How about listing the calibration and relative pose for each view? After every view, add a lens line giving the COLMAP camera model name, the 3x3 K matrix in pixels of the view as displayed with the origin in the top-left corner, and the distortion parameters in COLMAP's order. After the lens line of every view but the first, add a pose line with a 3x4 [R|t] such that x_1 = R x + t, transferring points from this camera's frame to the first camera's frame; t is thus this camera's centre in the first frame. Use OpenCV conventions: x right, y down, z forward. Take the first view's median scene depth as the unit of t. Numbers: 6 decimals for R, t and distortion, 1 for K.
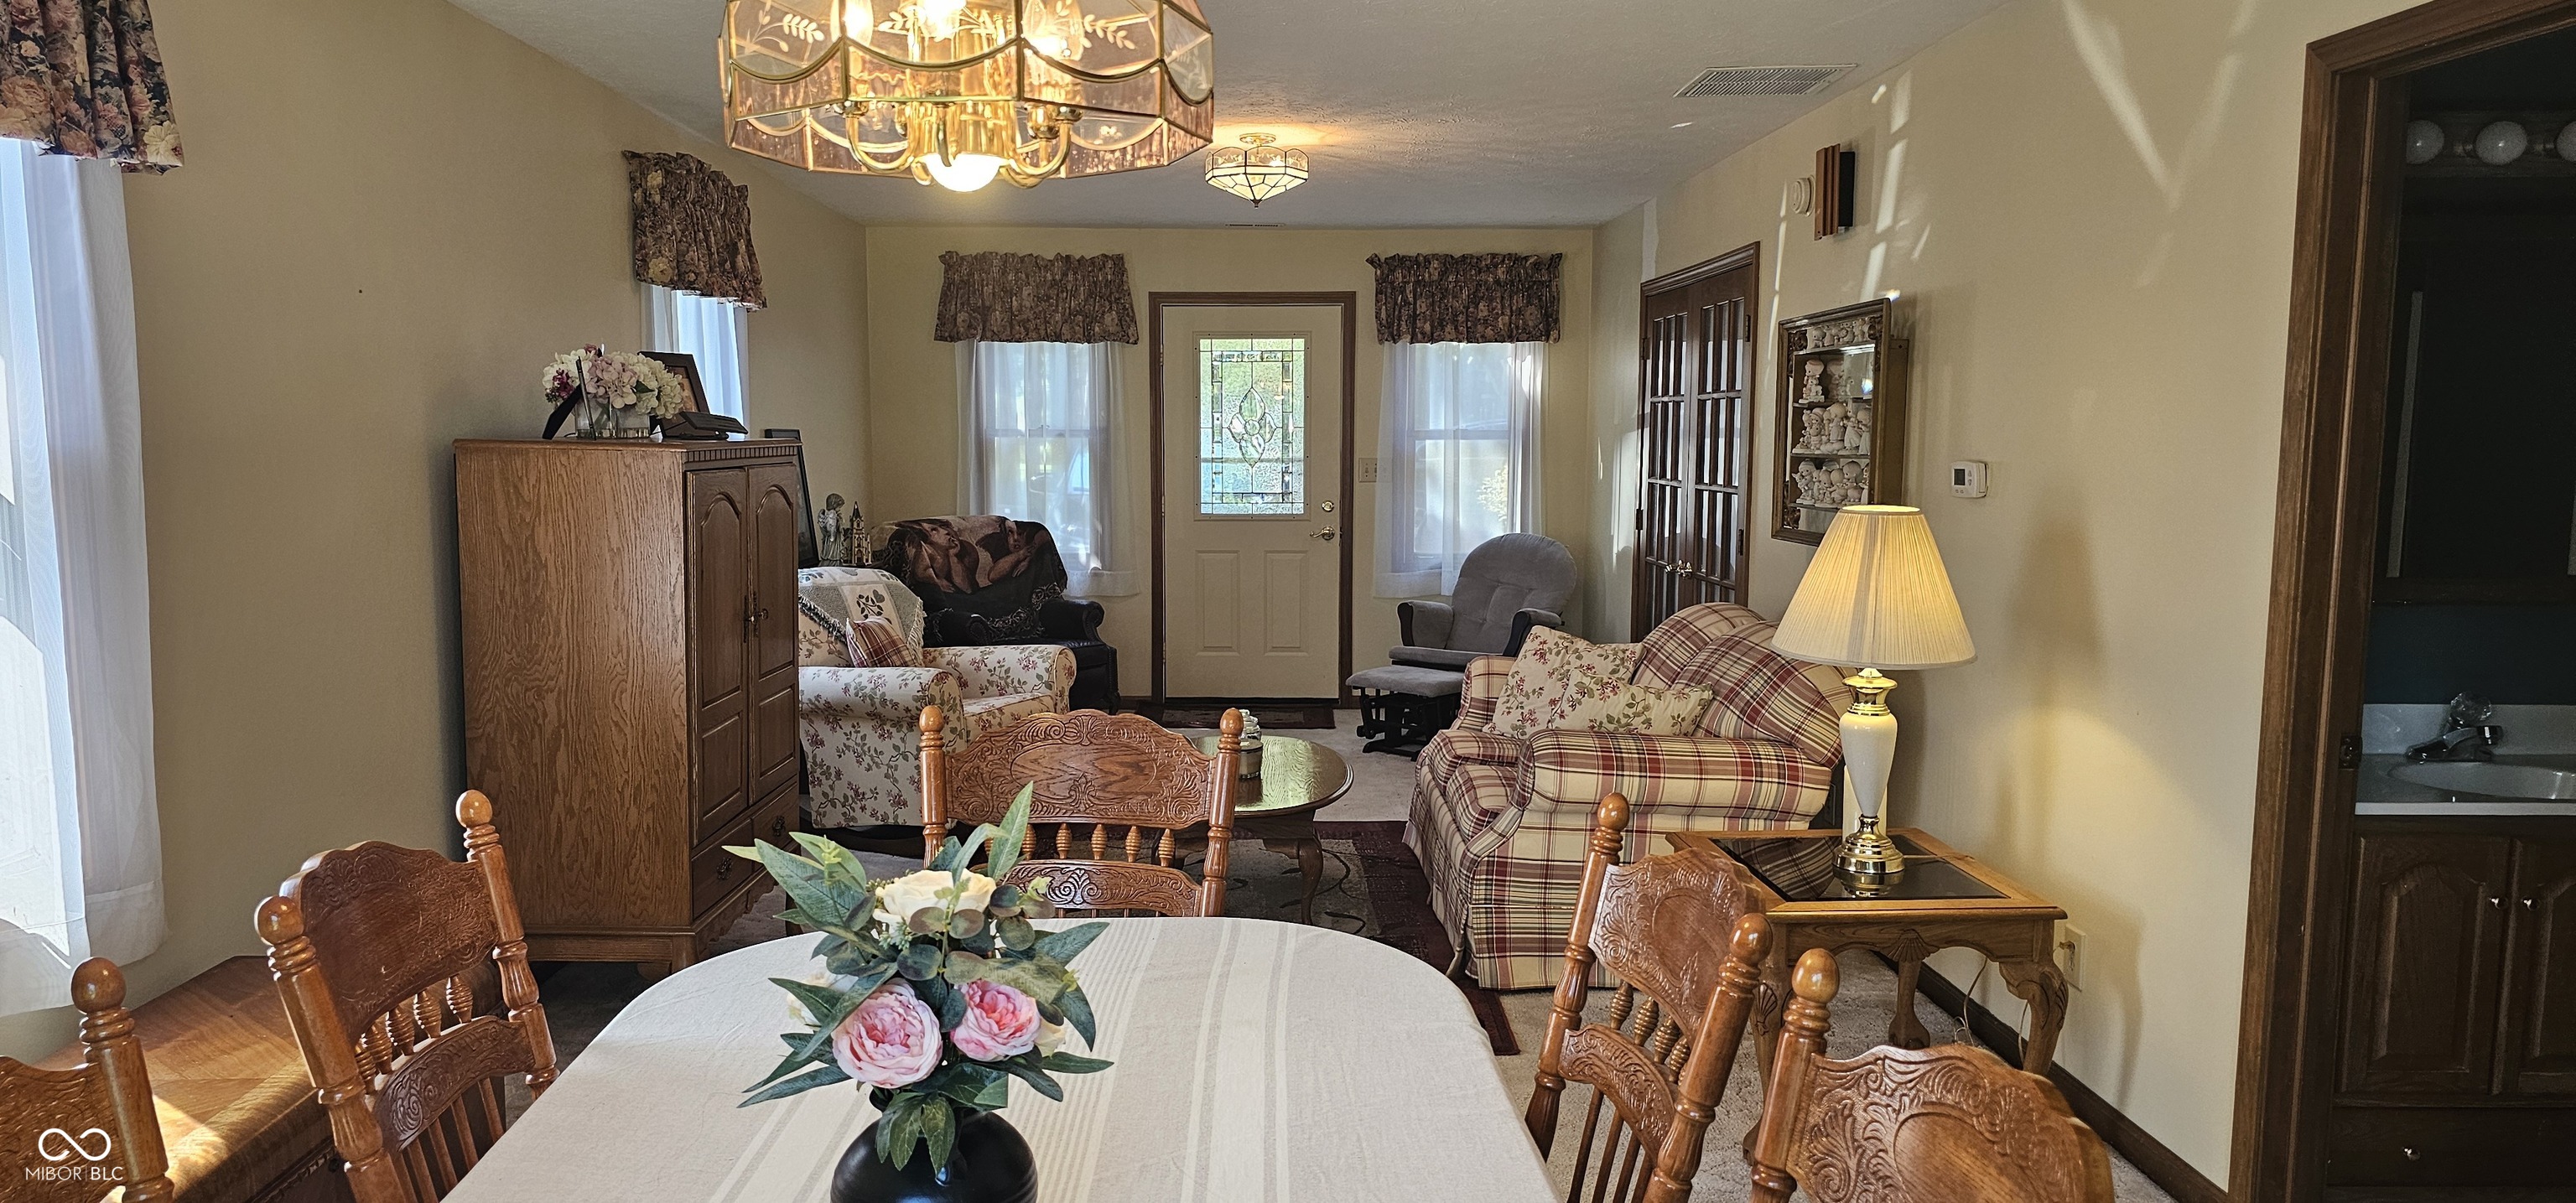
lens RADIAL K [[1728.1, 0, 1288.0], [0, 1728.1, 601.5], [0, 0, 1]] dist [0.086895, -0.096395]
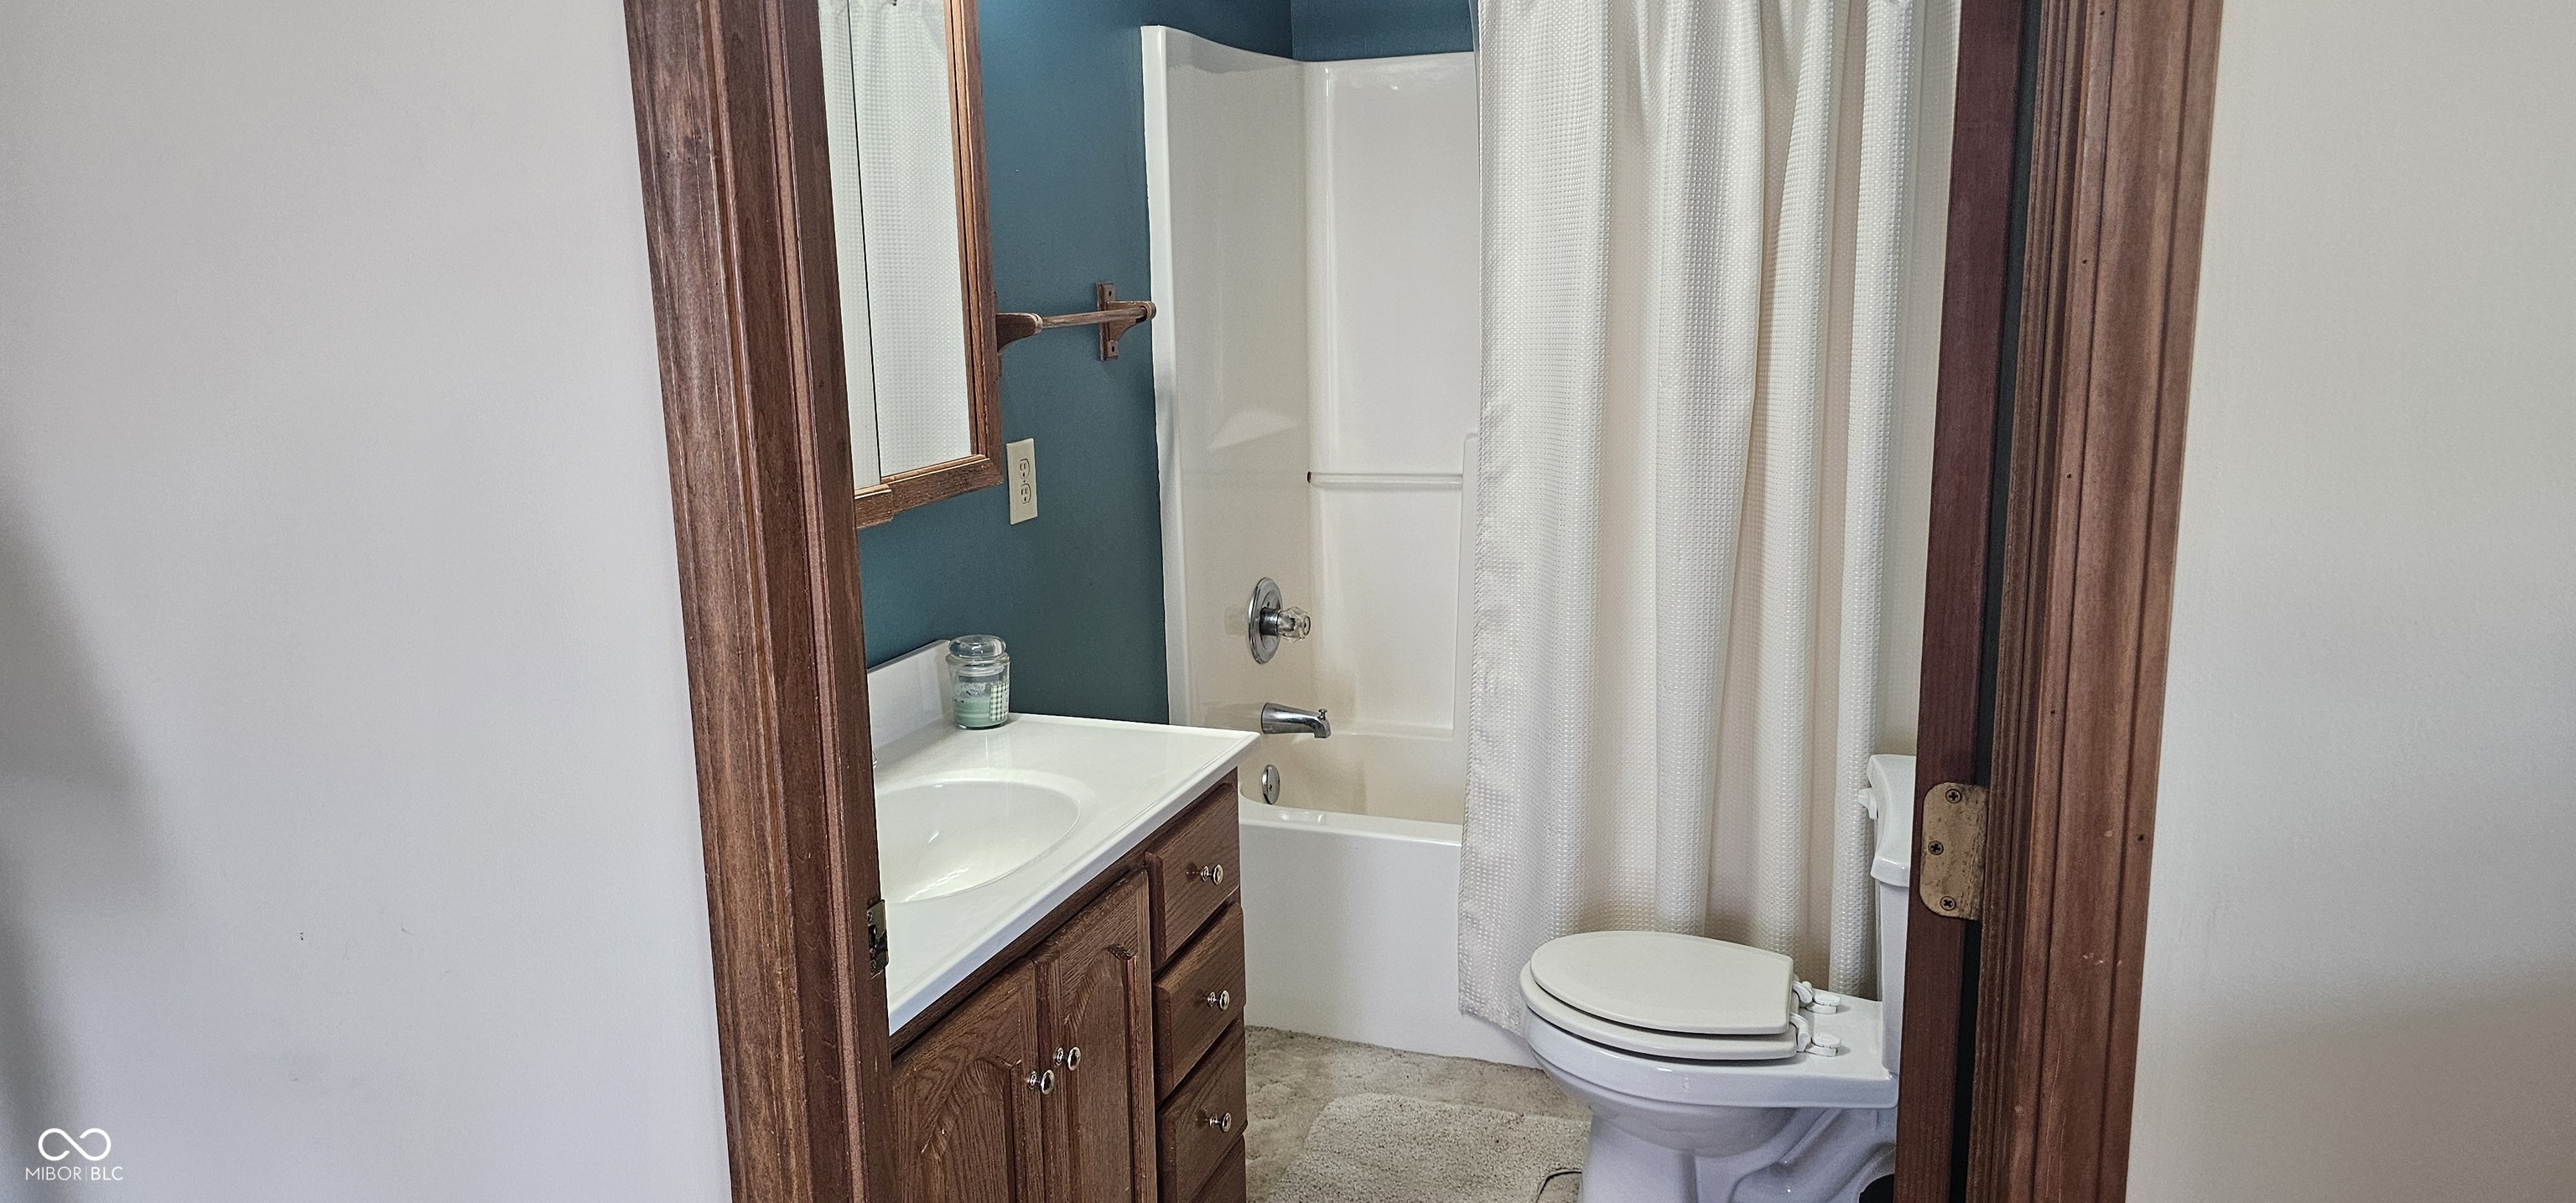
lens RADIAL K [[1728.1, 0, 1288.0], [0, 1728.1, 601.5], [0, 0, 1]] dist [0.086895, -0.096395]
pose [[0.352602, -0.197588, 0.914675, 0.235144], [0.123888, 0.978707, 0.163662, -0.064200], [-0.927536, 0.055610, 0.369573, 0.720212]]
